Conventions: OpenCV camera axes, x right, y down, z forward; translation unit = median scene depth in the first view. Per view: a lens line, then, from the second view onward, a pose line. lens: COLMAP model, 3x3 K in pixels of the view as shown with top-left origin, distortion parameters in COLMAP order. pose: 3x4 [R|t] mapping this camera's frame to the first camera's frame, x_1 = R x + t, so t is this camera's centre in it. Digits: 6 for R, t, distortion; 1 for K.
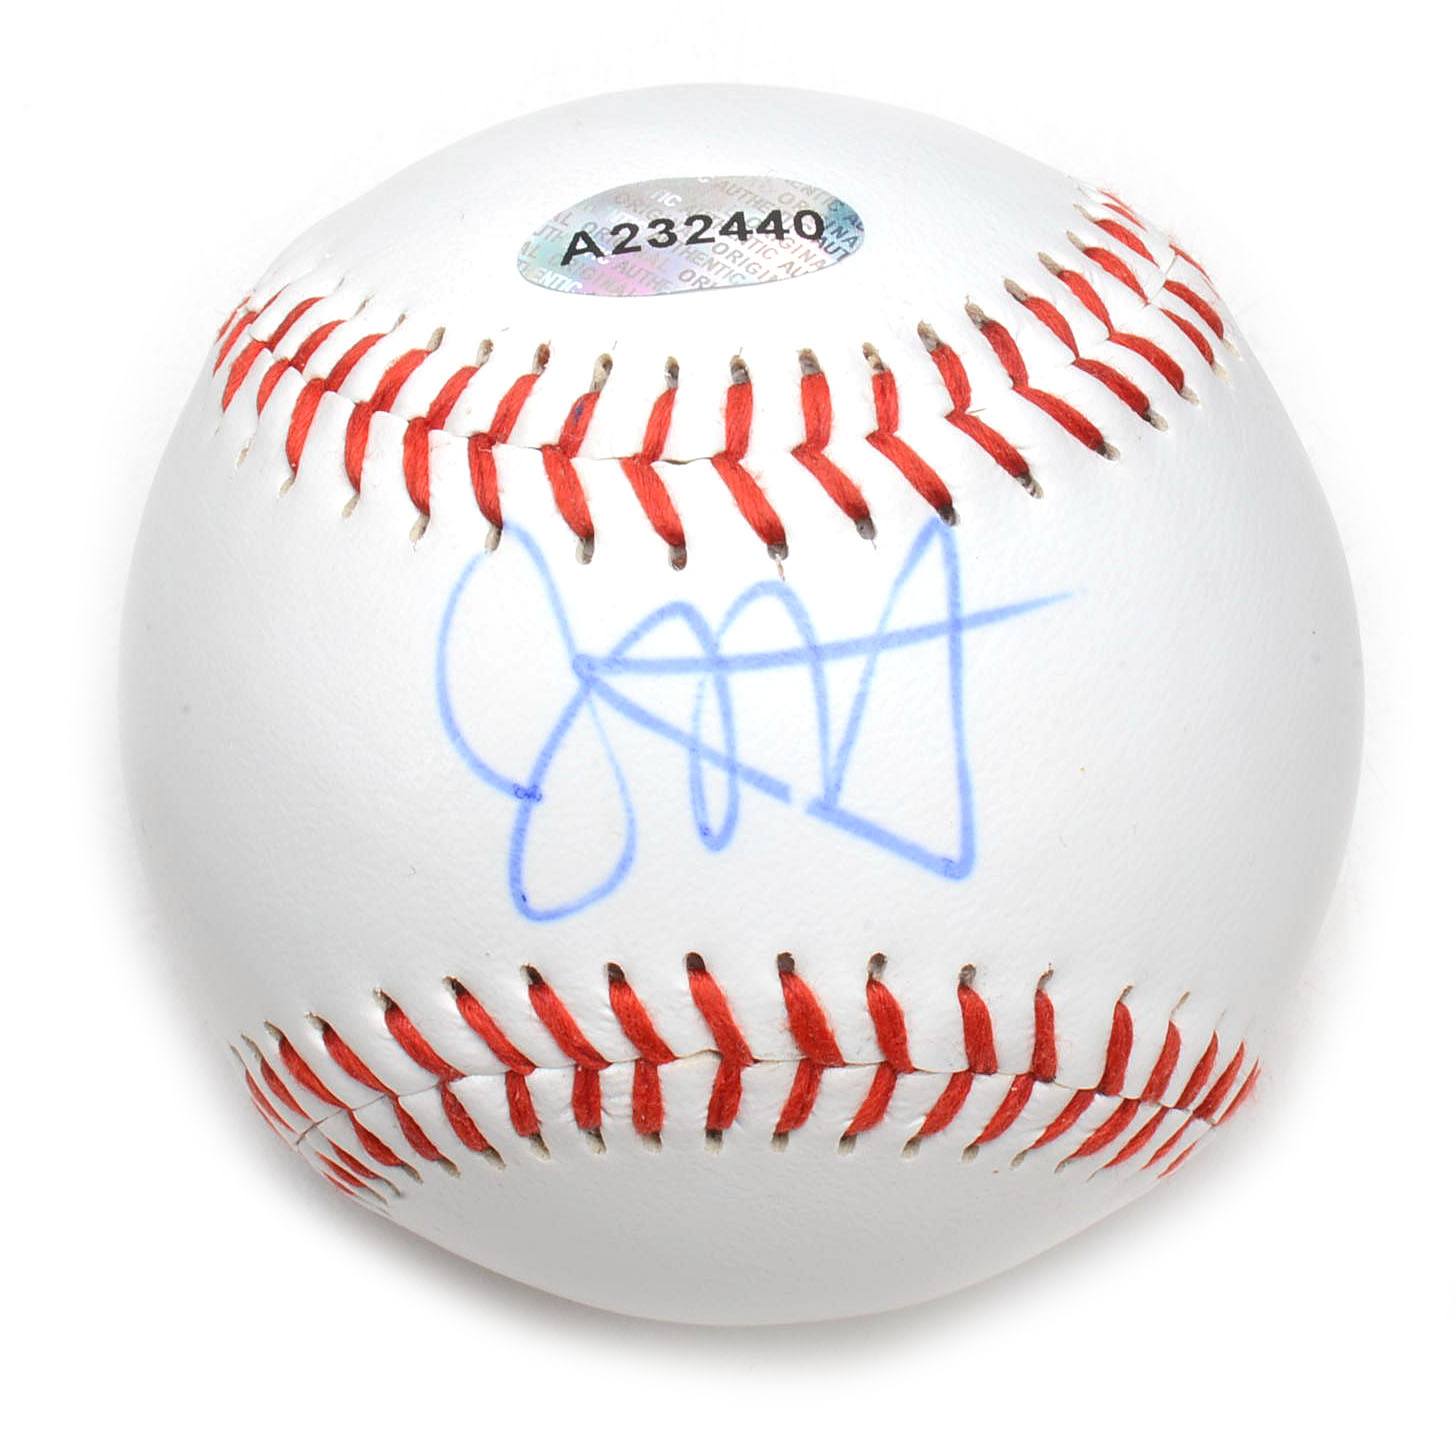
lens RADIAL K [[5495.4, 0, 728.0], [0, 5495.4, 728.0], [0, 0, 1]] dist [0.007205, -1.899693]
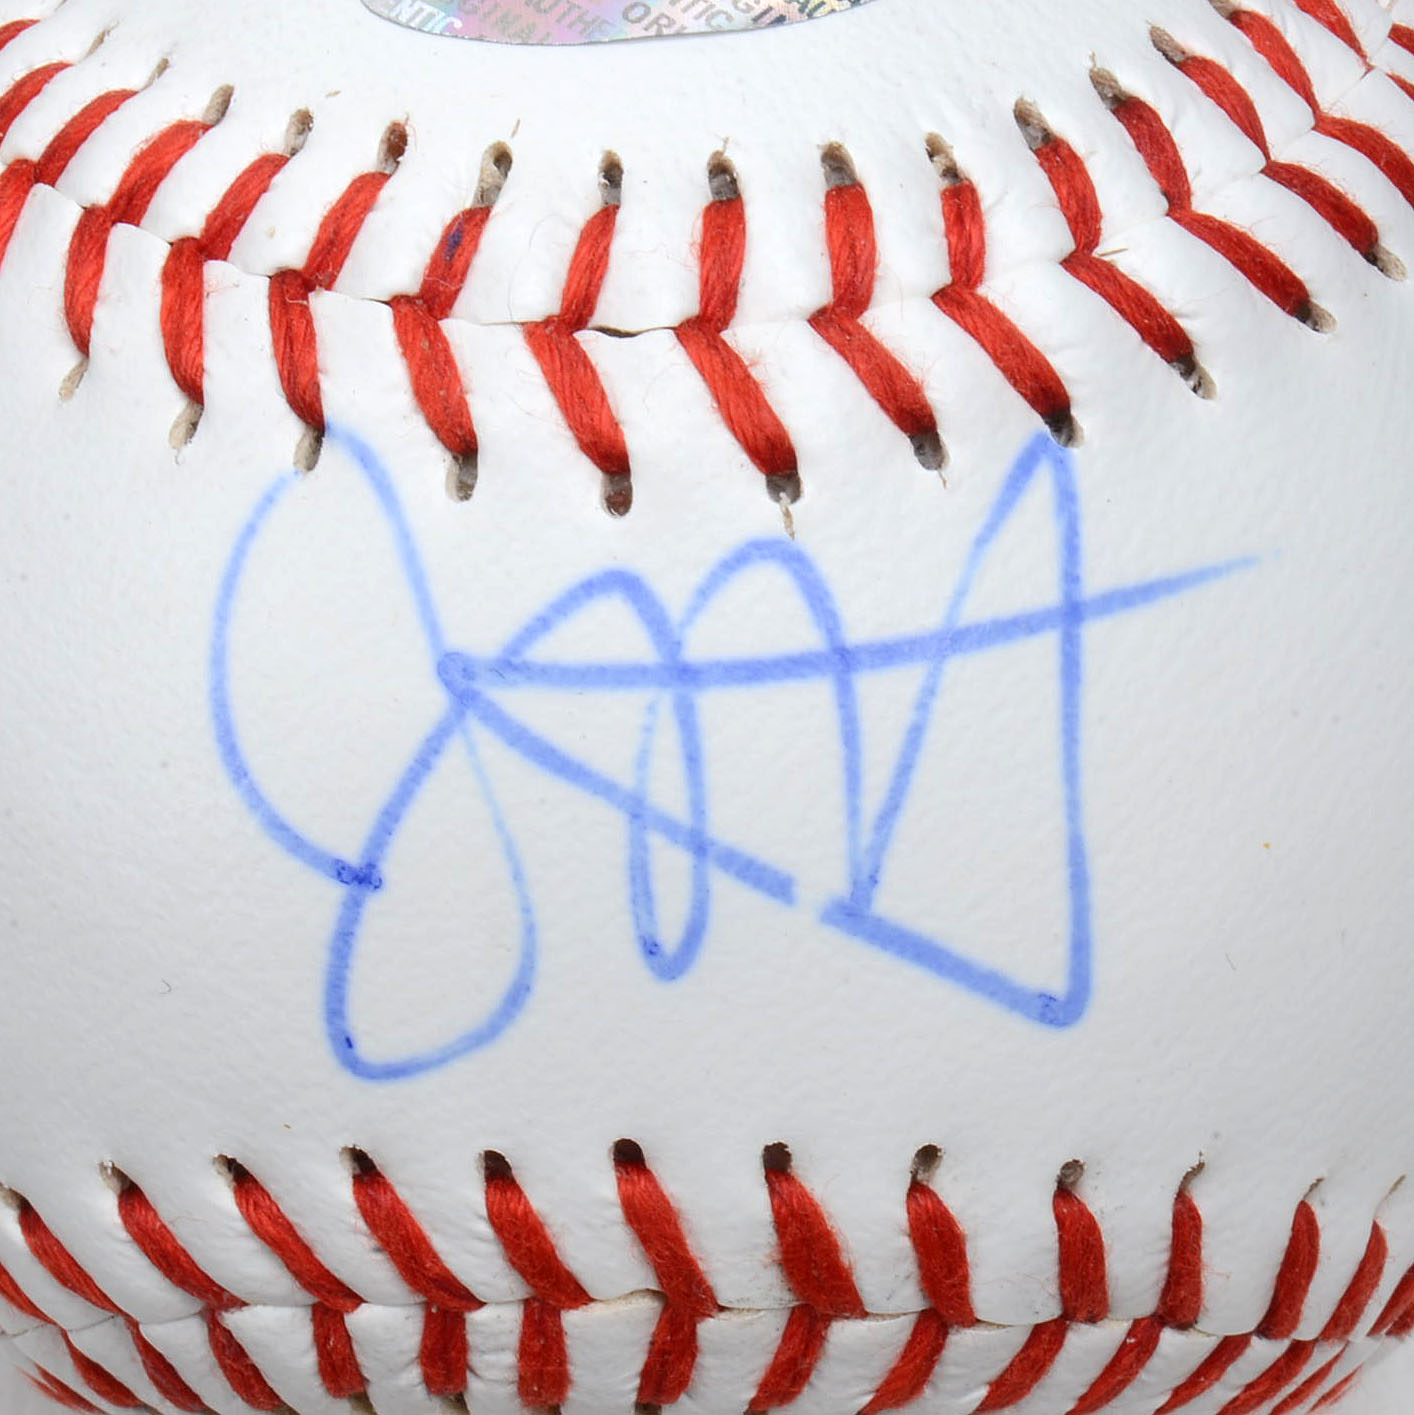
lens RADIAL K [[5340.7, 0, 707.0], [0, 5340.7, 707.5], [0, 0, 1]] dist [0.007205, -1.899693]
pose [[0.998965, 0.020412, 0.040645, -0.022284], [-0.023971, 0.995735, 0.089091, -0.059431], [-0.038653, -0.089973, 0.995194, 0.413472]]
